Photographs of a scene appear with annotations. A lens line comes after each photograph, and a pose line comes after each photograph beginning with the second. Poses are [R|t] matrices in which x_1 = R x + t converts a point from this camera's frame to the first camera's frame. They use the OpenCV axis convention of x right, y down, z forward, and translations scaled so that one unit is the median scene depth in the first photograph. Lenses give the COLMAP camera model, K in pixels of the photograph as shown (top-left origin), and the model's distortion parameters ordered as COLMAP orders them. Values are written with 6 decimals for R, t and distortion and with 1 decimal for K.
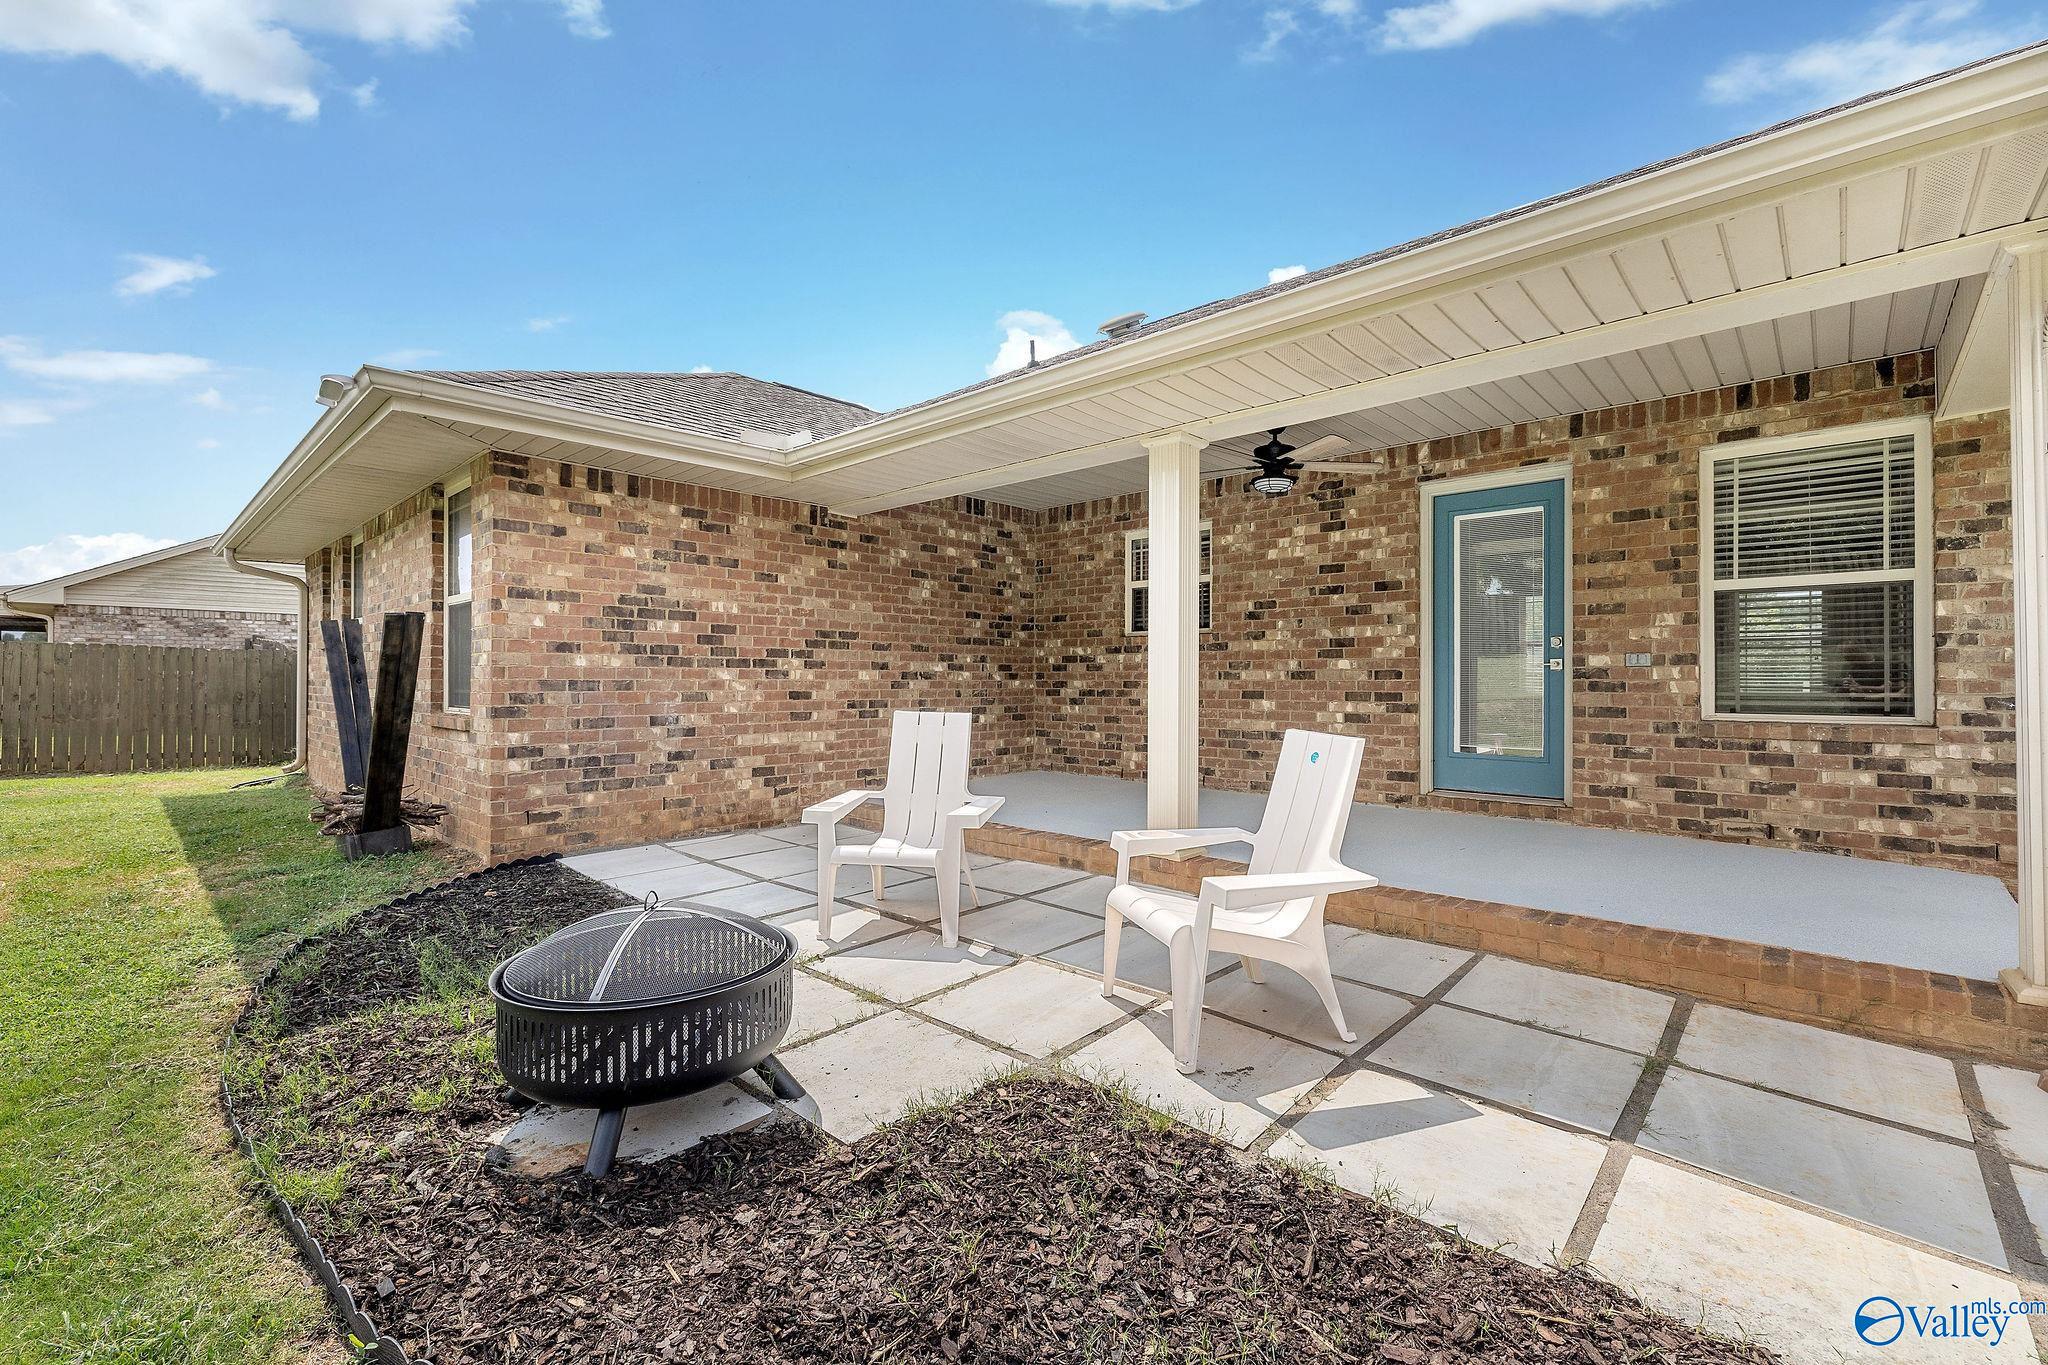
lens RADIAL K [[883.5, 0, 1020.3], [0, 883.5, 671.0], [0, 0, 1]] dist [0.000529, 0.000156]
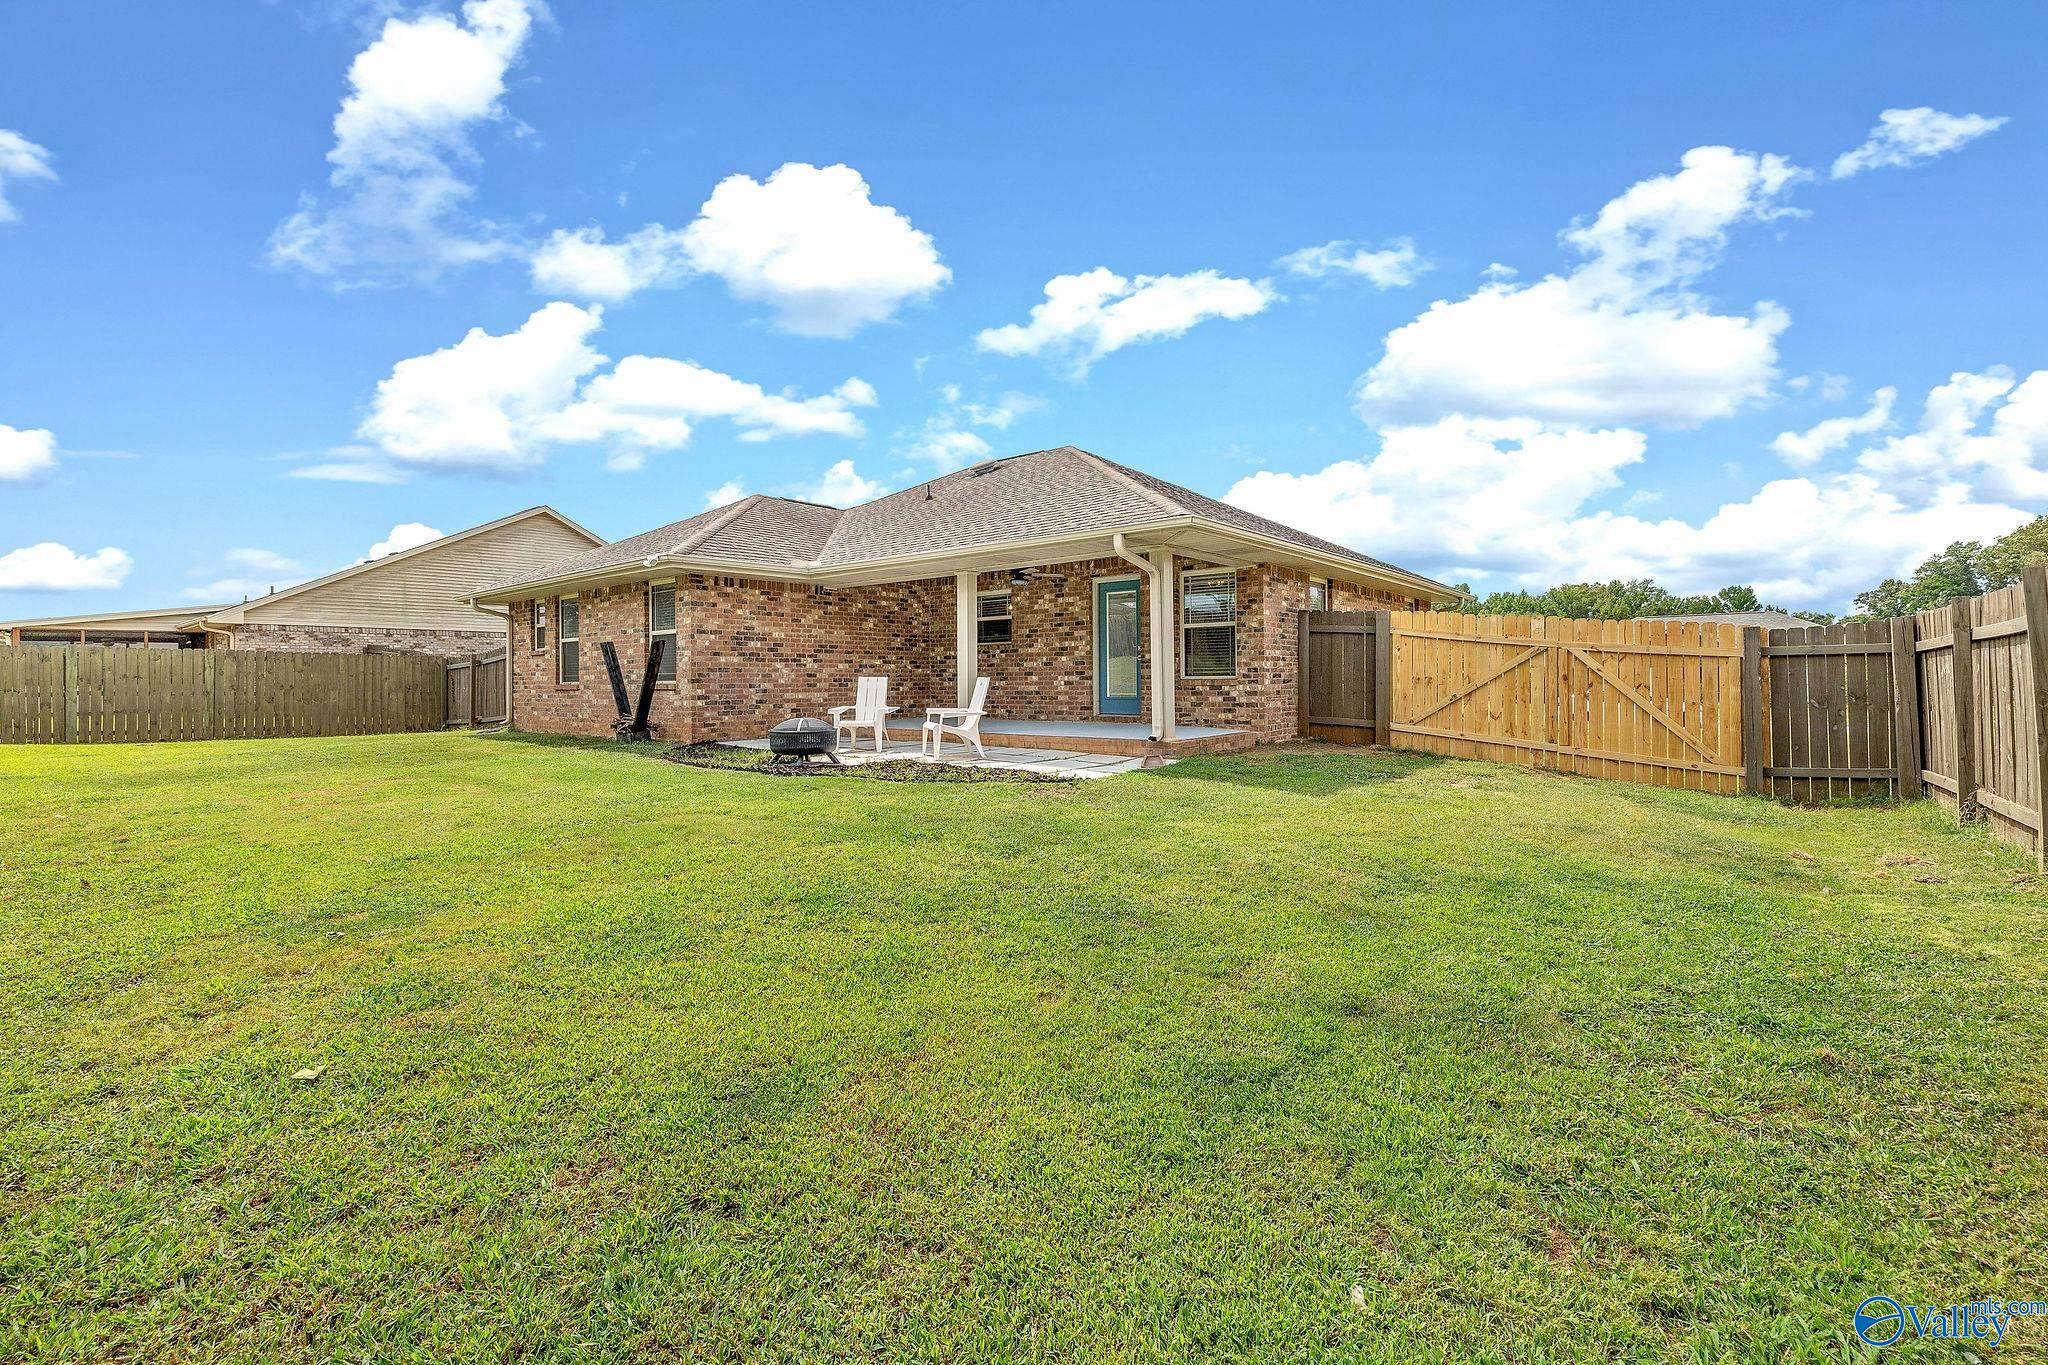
lens RADIAL K [[883.5, 0, 1020.3], [0, 883.5, 671.0], [0, 0, 1]] dist [0.000529, 0.000156]
pose [[0.998377, -0.008612, 0.056293, 0.137076], [0.008586, 0.999963, 0.000713, 0.020666], [-0.056297, -0.000229, 0.998414, -1.192726]]
